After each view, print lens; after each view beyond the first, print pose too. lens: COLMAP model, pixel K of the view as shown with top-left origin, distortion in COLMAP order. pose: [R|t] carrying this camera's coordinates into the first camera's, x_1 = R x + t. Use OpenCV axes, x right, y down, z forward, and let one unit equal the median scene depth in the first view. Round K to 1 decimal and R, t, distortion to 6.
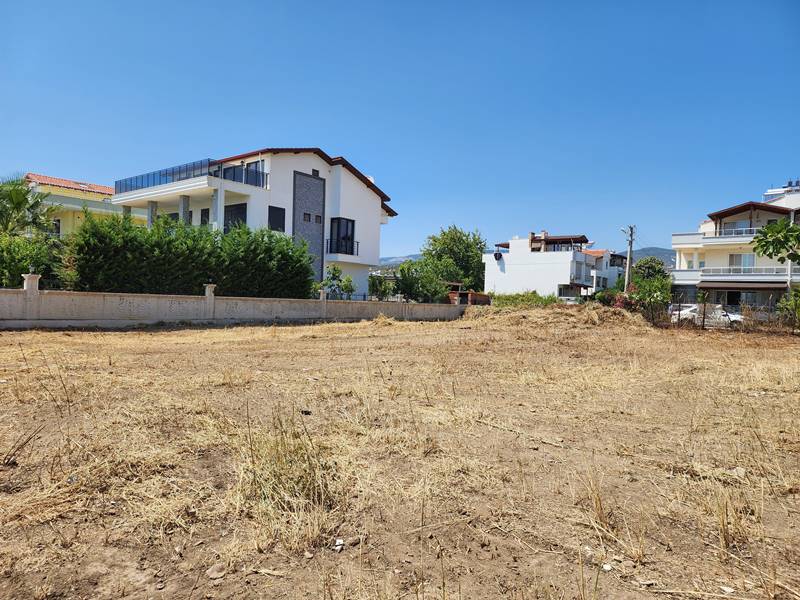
lens RADIAL K [[538.5, 0, 400.0], [0, 538.5, 300.0], [0, 0, 1]] dist [0.059297, -0.040671]
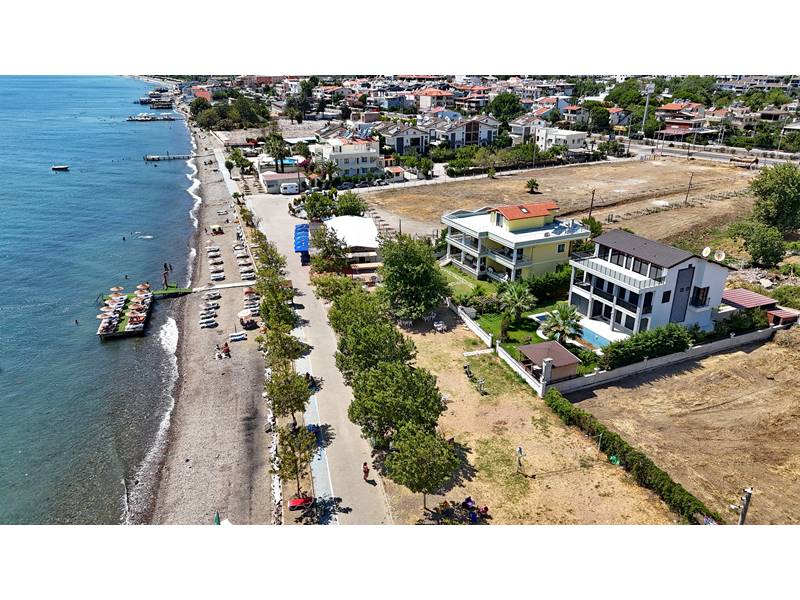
lens RADIAL K [[590.5, 0, 400.0], [0, 590.5, 300.0], [0, 0, 1]] dist [0.069161, -0.063399]
pose [[0.905374, 0.128431, -0.404727, -0.170730], [0.029275, 0.932013, 0.361241, -0.708636], [0.423605, -0.338906, 0.840060, -0.902951]]
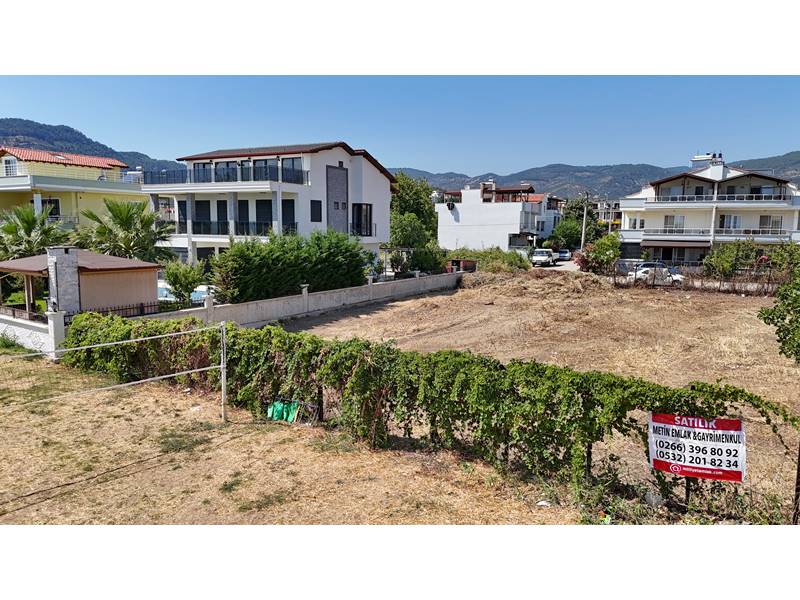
lens RADIAL K [[590.5, 0, 400.0], [0, 590.5, 300.0], [0, 0, 1]] dist [0.069161, -0.063399]
pose [[0.983646, -0.047480, 0.173740, -0.211753], [0.025236, 0.991444, 0.128067, -0.090668], [-0.178334, -0.121588, 0.976429, -0.194890]]
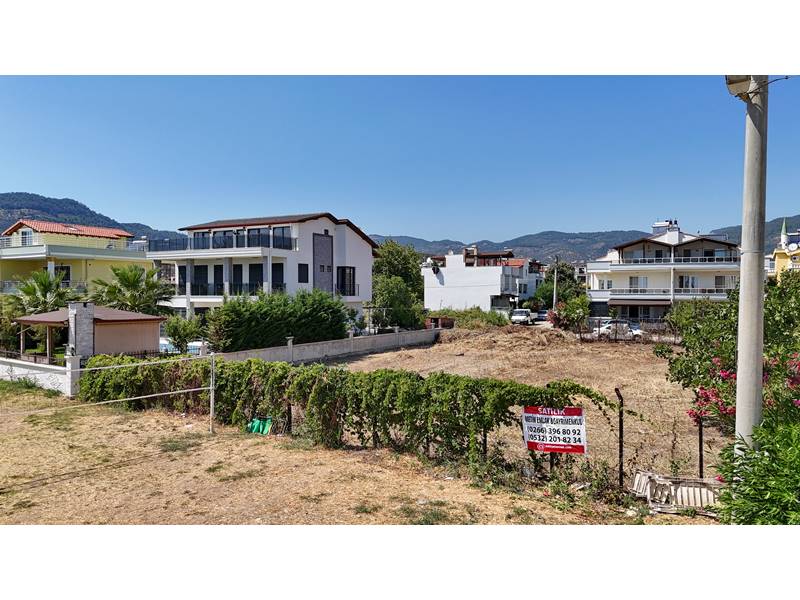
lens RADIAL K [[590.5, 0, 400.0], [0, 590.5, 300.0], [0, 0, 1]] dist [0.069161, -0.063399]
pose [[0.982541, -0.036619, 0.182408, -0.196995], [0.034026, 0.999271, 0.017328, -0.078852], [-0.182909, -0.010819, 0.983070, -0.294182]]
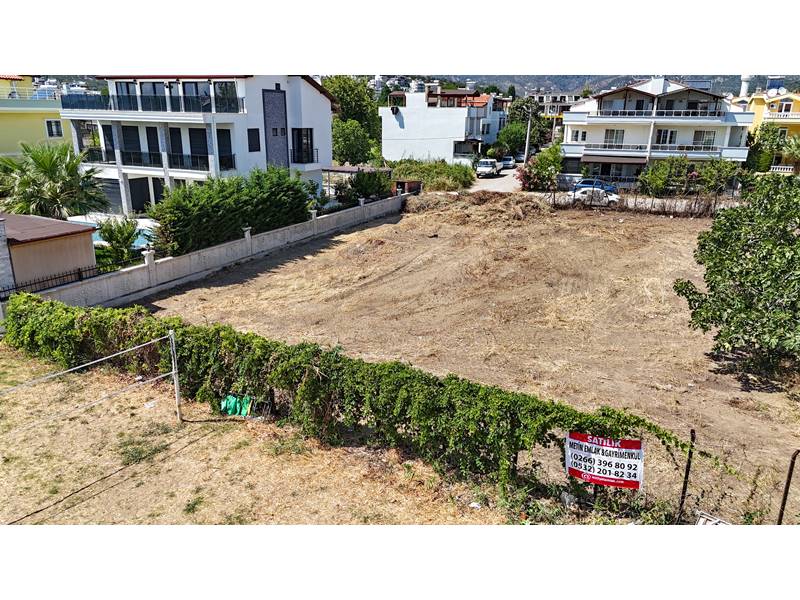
lens RADIAL K [[590.5, 0, 400.0], [0, 590.5, 300.0], [0, 0, 1]] dist [0.069161, -0.063399]
pose [[0.963128, -0.104018, 0.248121, -0.208824], [0.022948, 0.950638, 0.309453, -0.157039], [-0.268062, -0.292349, 0.917973, -0.196734]]
